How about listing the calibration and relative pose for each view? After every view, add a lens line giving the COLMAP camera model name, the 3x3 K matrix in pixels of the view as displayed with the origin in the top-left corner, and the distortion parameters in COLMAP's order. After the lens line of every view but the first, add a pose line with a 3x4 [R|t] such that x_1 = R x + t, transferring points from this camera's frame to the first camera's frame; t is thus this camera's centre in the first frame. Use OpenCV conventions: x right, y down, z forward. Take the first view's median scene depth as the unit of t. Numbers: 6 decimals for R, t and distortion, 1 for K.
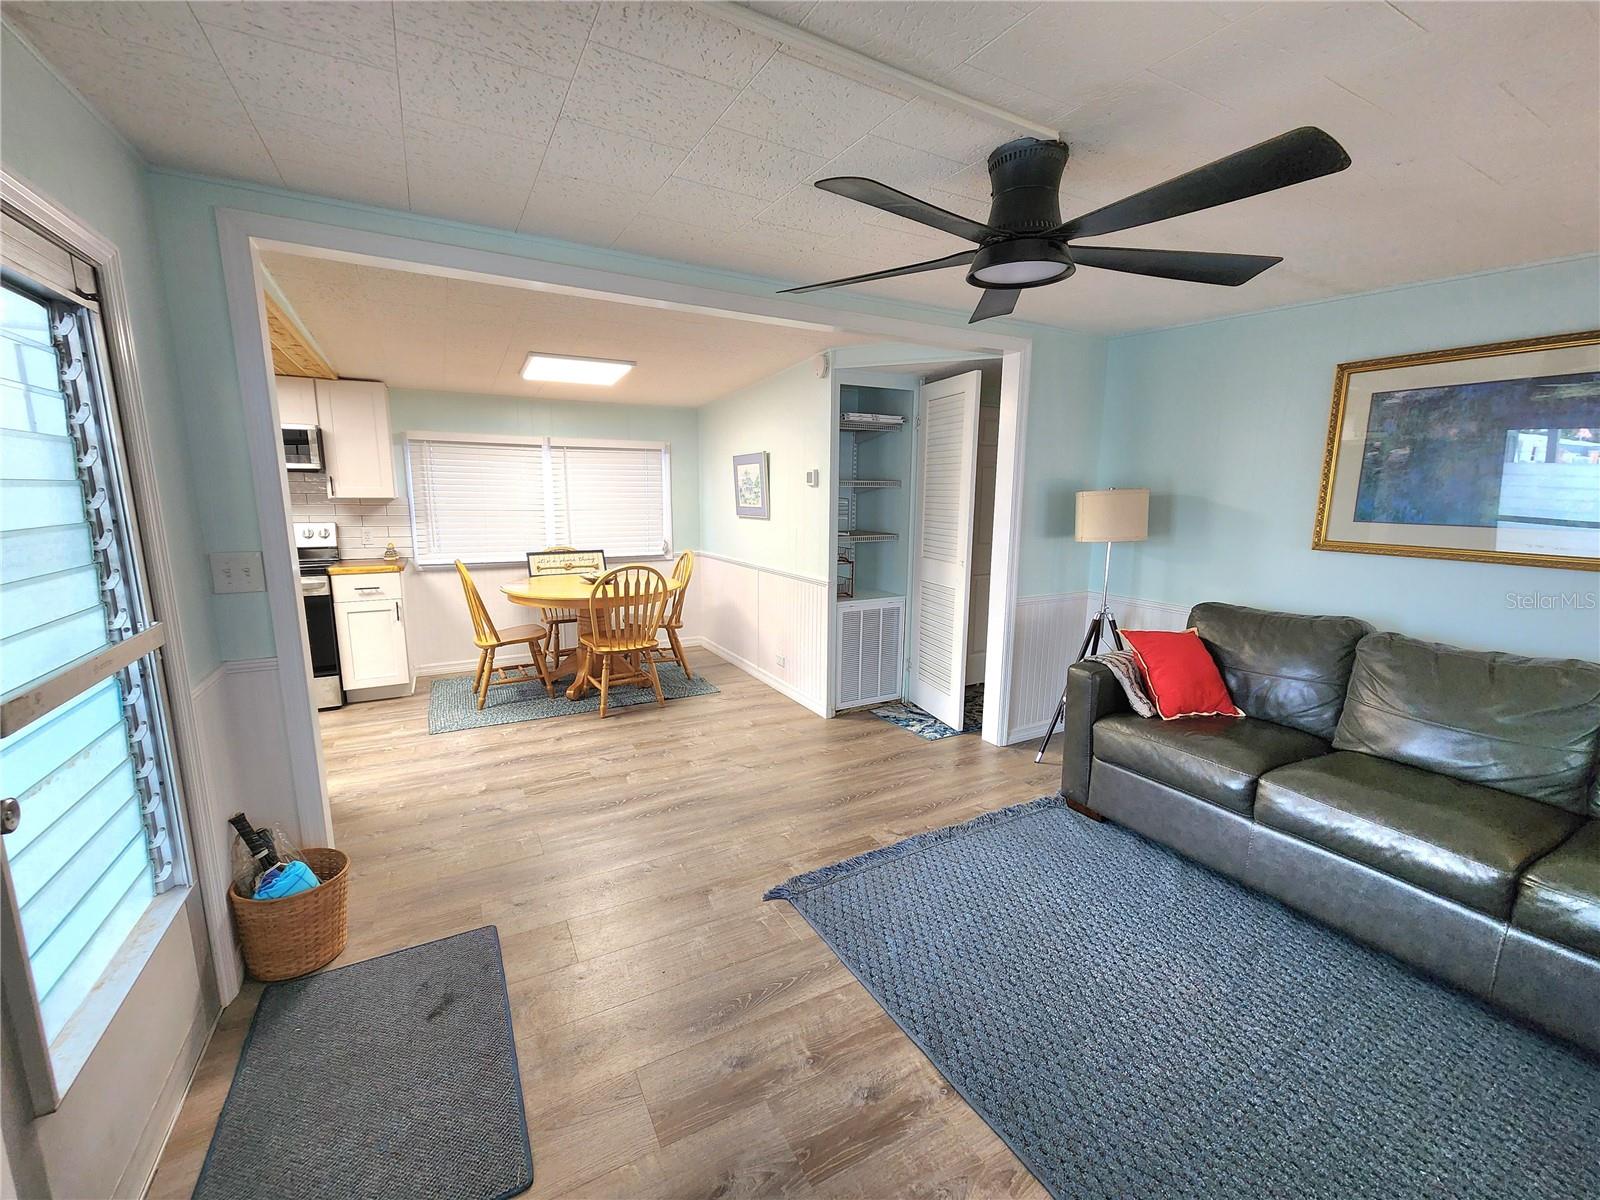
lens RADIAL K [[653.6, 0, 788.9], [0, 653.6, 604.9], [0, 0, 1]] dist [0.002397, -0.003848]
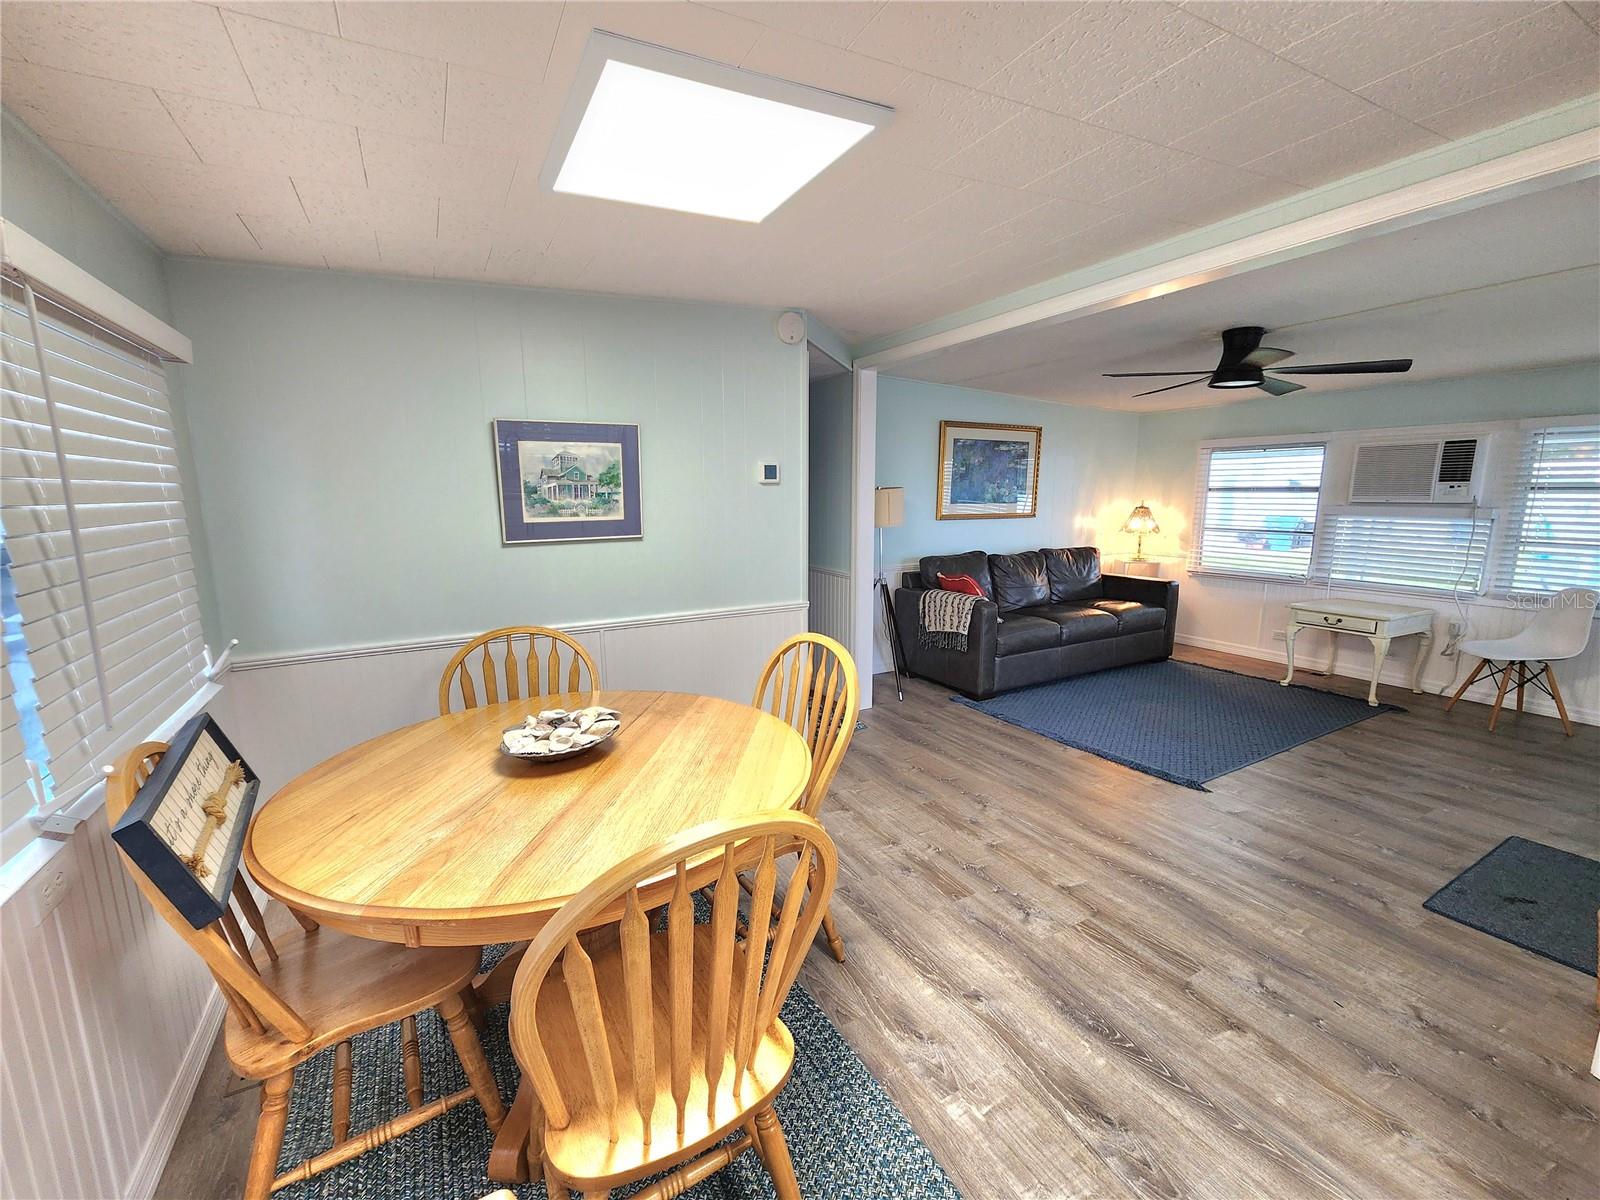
lens RADIAL K [[653.6, 0, 788.9], [0, 653.6, 604.9], [0, 0, 1]] dist [0.002397, -0.003848]
pose [[-0.013496, -0.175331, 0.984417, -0.713501], [0.178122, 0.968338, 0.174909, -0.172811], [-0.983916, 0.177707, 0.018162, 0.981962]]
